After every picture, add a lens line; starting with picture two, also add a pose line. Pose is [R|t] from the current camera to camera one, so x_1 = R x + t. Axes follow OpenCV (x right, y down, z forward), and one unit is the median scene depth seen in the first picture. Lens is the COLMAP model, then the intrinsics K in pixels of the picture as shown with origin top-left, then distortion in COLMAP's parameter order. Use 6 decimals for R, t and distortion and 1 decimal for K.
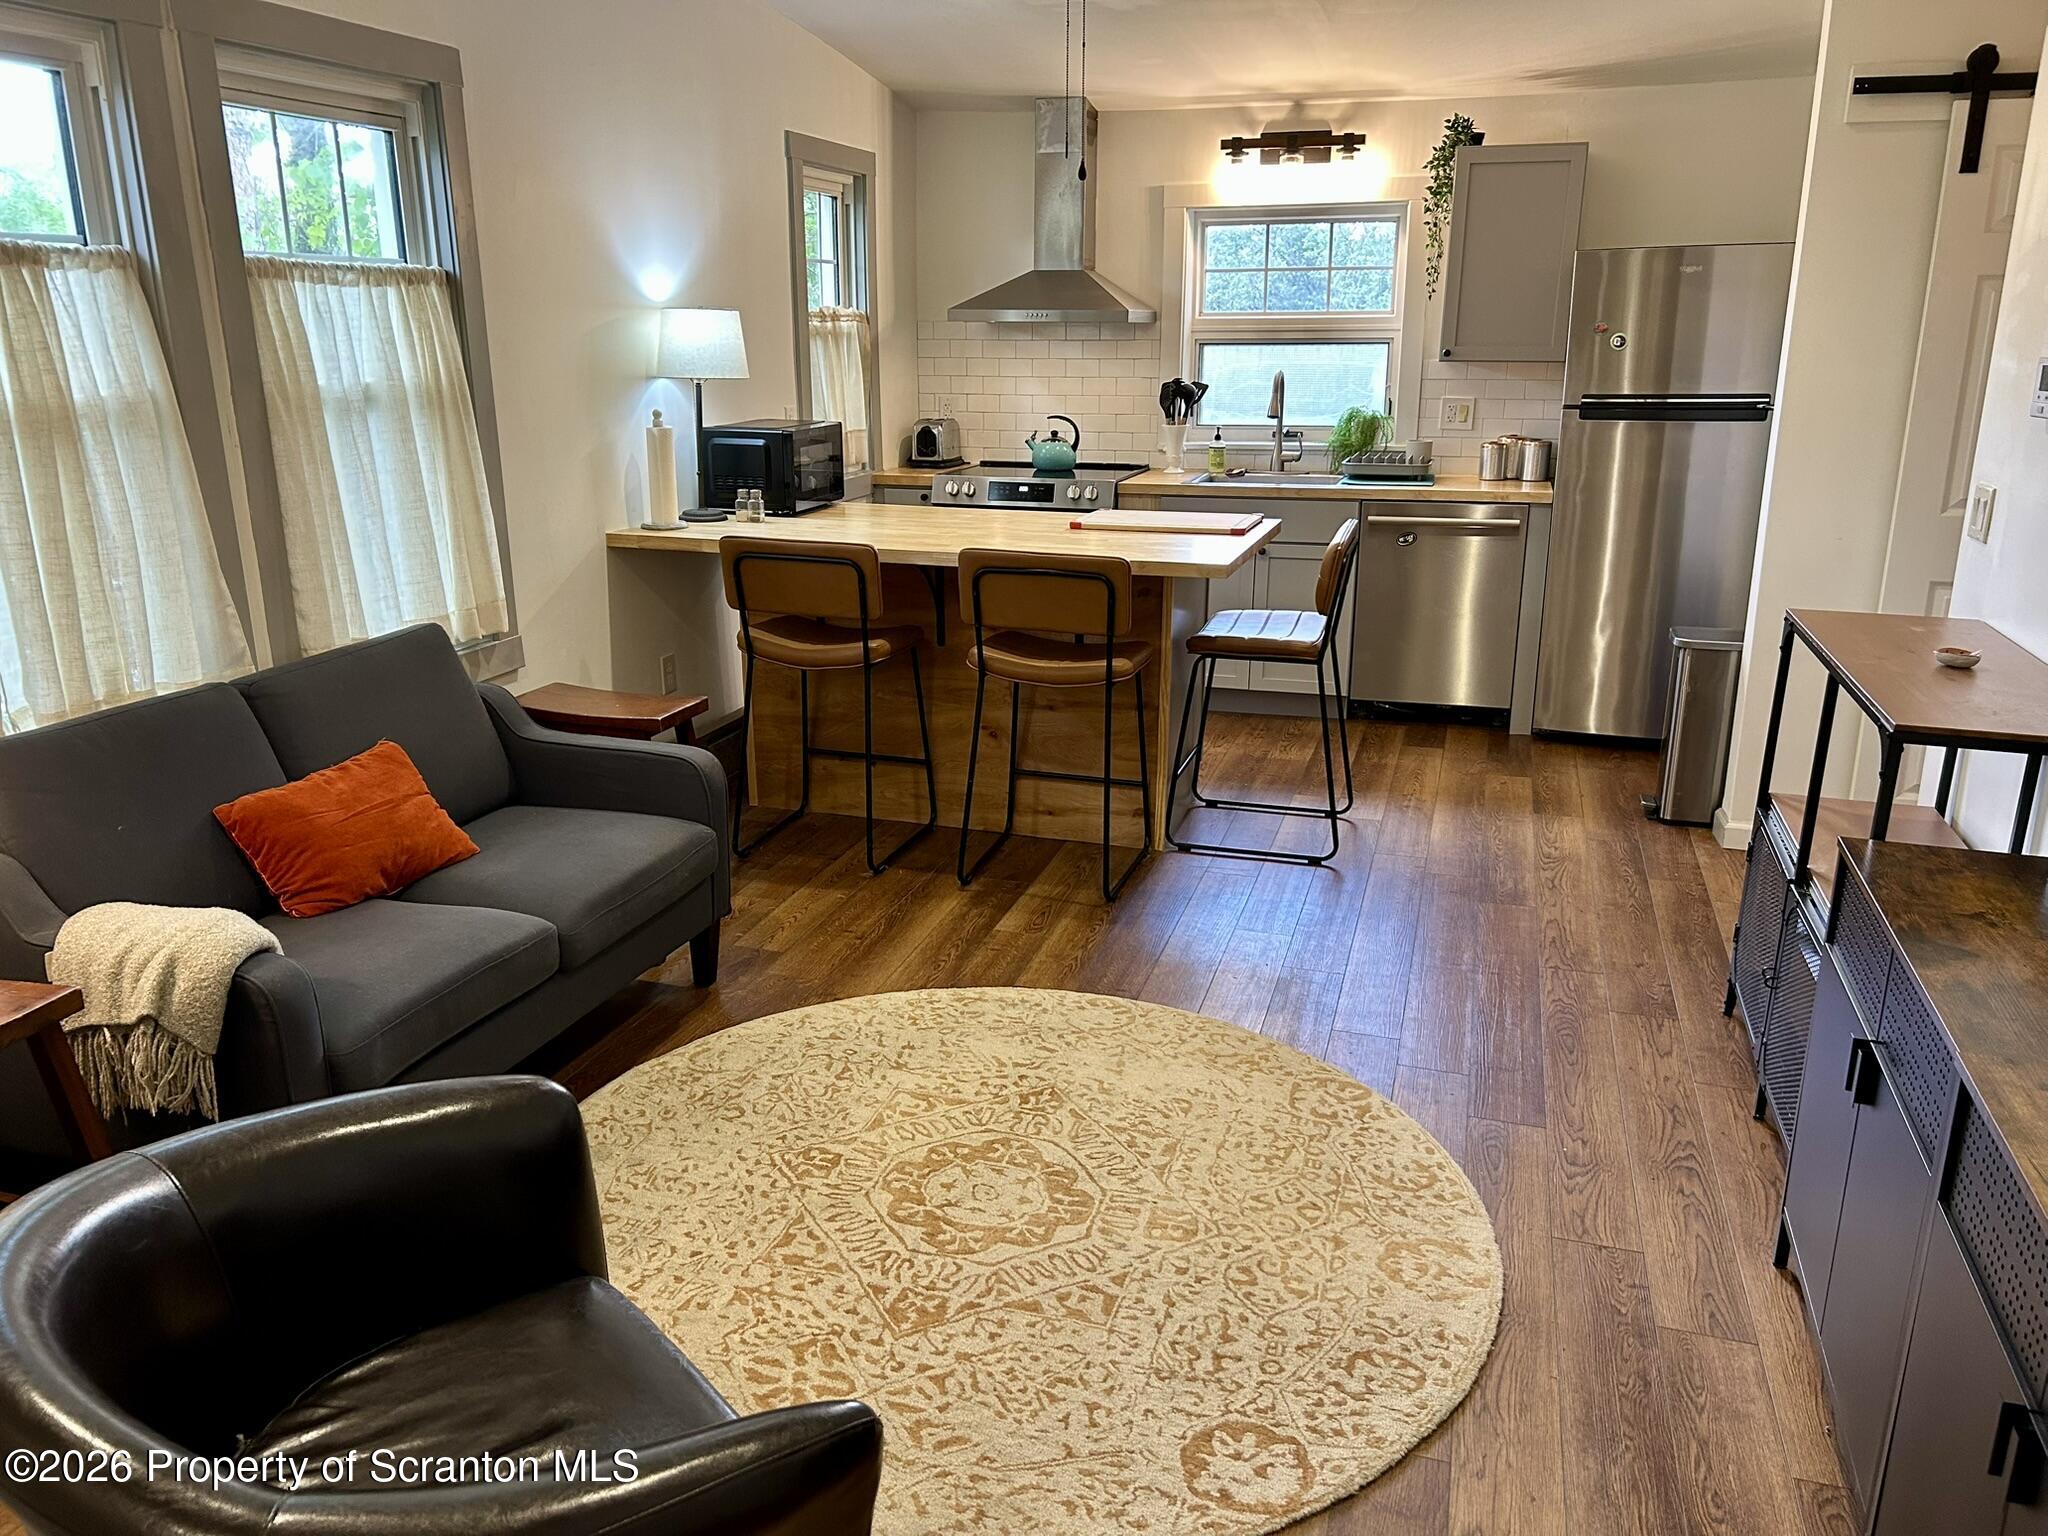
lens RADIAL K [[1562.2, 0, 1019.8], [0, 1562.2, 774.2], [0, 0, 1]] dist [0.050924, -0.019246]
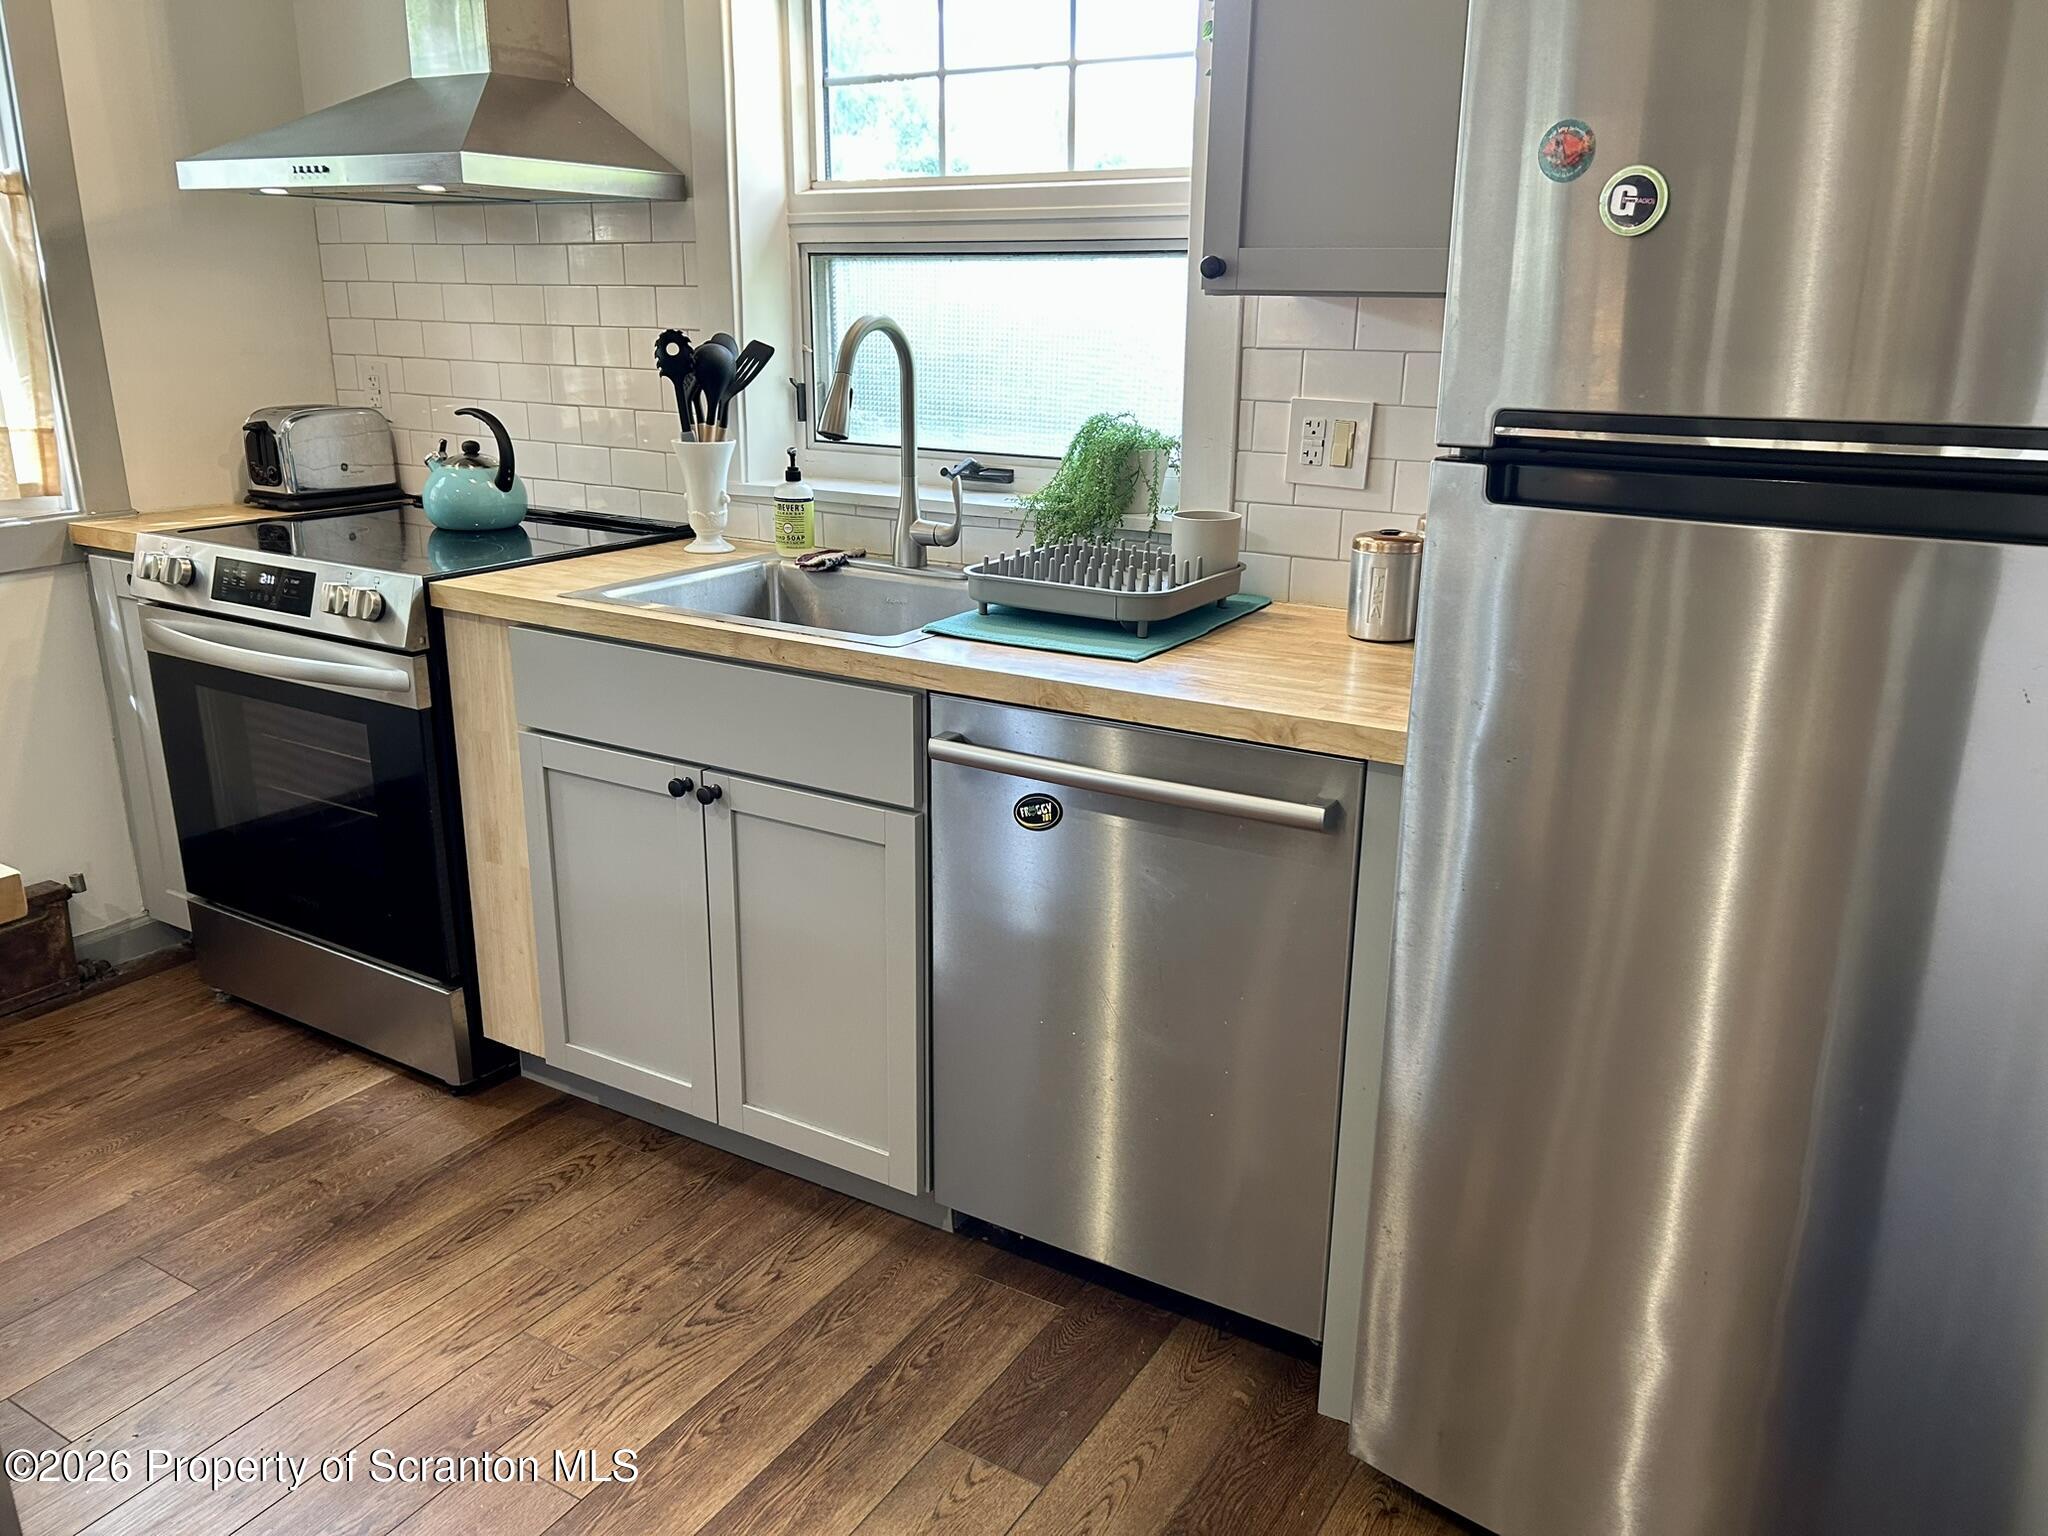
lens RADIAL K [[1562.2, 0, 1024.6], [0, 1562.2, 762.6], [0, 0, 1]] dist [0.050924, -0.019246]
pose [[0.967725, 0.082479, -0.238129, 0.352795], [-0.079502, 0.996590, 0.022096, -0.183191], [0.239139, -0.002451, 0.970982, 0.730493]]
